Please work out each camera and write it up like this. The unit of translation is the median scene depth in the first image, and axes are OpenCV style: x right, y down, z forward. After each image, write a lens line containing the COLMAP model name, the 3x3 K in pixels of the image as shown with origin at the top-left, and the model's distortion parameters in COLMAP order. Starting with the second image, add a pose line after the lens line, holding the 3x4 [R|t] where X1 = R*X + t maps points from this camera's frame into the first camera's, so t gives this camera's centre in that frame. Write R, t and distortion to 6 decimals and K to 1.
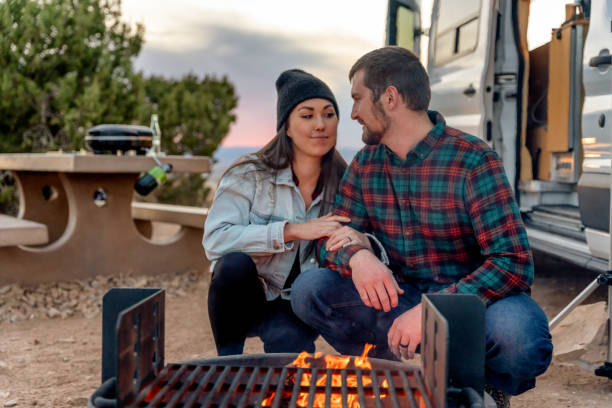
lens RADIAL K [[807.5, 0, 306.0], [0, 807.5, 204.0], [0, 0, 1]] dist [0.018017, 0.013228]
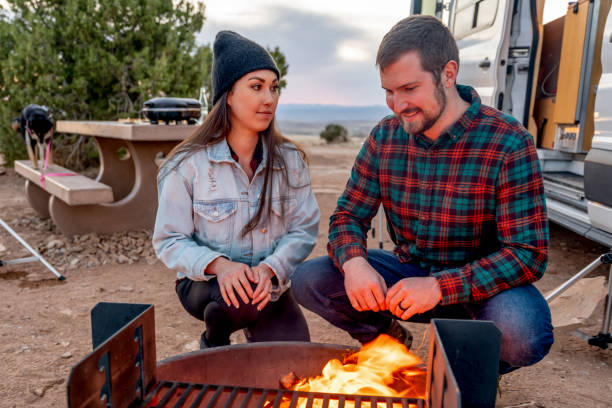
lens RADIAL K [[611.8, 0, 291.2], [0, 611.8, 280.7], [0, 0, 1]] dist [0.004335, -0.008156]
pose [[0.996473, 0.022673, -0.080797, 0.014212], [-0.005372, 0.978071, 0.208203, -0.024259], [0.083746, -0.207035, 0.974743, 0.108077]]
